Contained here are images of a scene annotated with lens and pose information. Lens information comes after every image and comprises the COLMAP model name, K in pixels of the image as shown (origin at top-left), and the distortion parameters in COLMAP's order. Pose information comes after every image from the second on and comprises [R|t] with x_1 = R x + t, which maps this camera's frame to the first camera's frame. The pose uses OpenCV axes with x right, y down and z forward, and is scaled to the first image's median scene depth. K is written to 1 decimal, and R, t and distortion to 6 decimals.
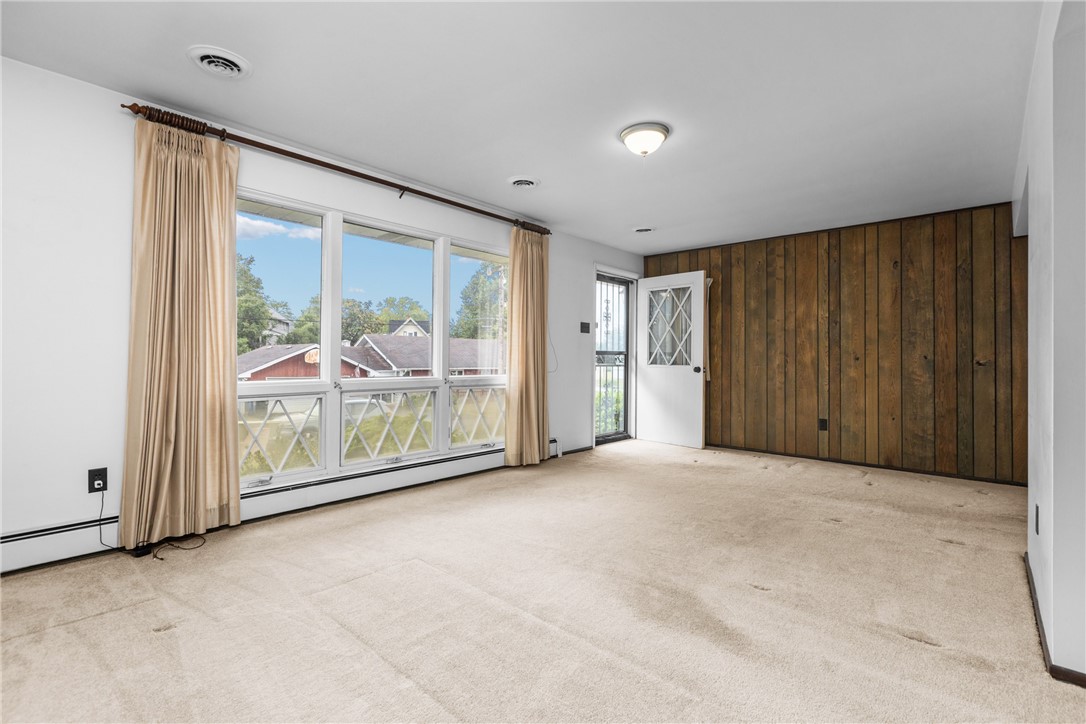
lens RADIAL K [[489.9, 0, 543.0], [0, 489.9, 362.0], [0, 0, 1]] dist [-0.016437, 0.000020]
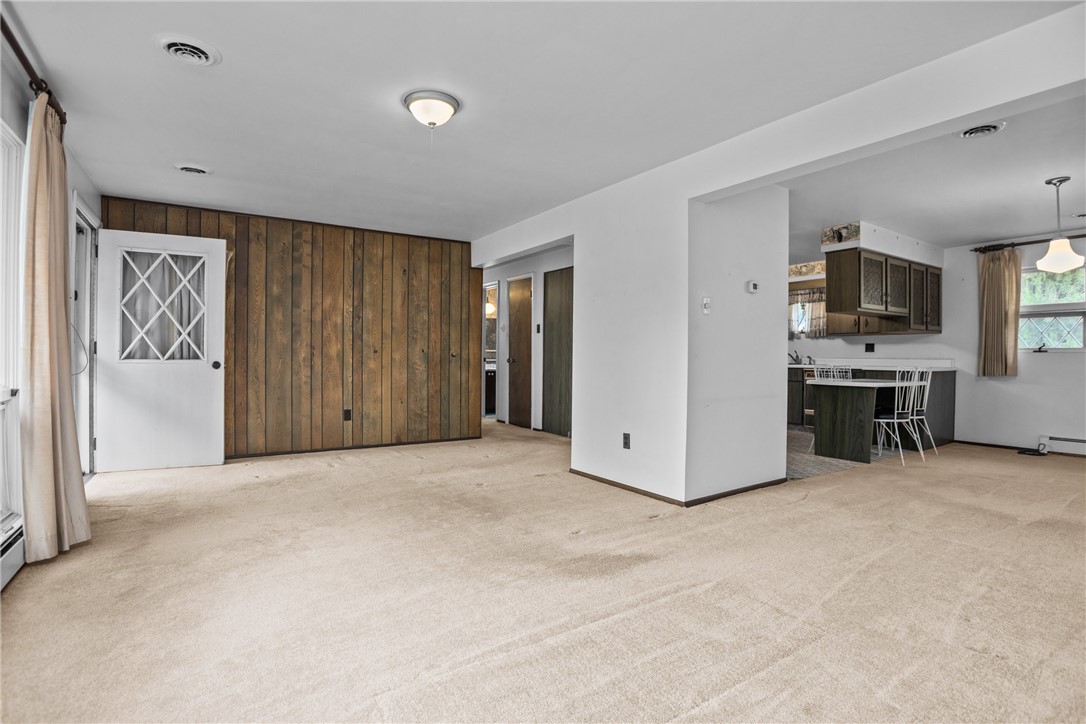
lens RADIAL K [[529.9, 0, 543.0], [0, 529.9, 362.0], [0, 0, 1]] dist [-0.025376, 0.000053]
pose [[0.257625, -0.021189, 0.966013, -0.402724], [-0.002627, 0.999740, 0.022629, -0.010940], [-0.966241, -0.008368, 0.257503, 0.310917]]
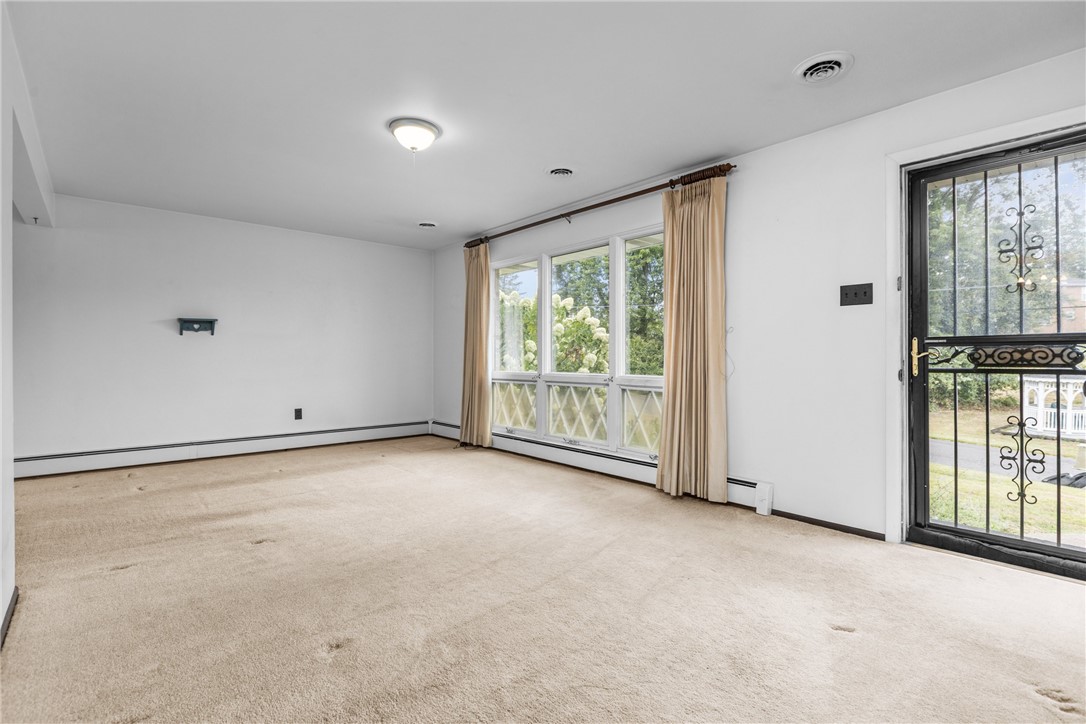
lens RADIAL K [[518.8, 0, 543.0], [0, 518.8, 362.0], [0, 0, 1]] dist [-0.000298, -0.000025]
pose [[-0.118129, 0.002014, -0.992996, 0.749619], [-0.004824, 0.999985, 0.002602, 0.001209], [0.992987, 0.005097, -0.118118, 0.833640]]
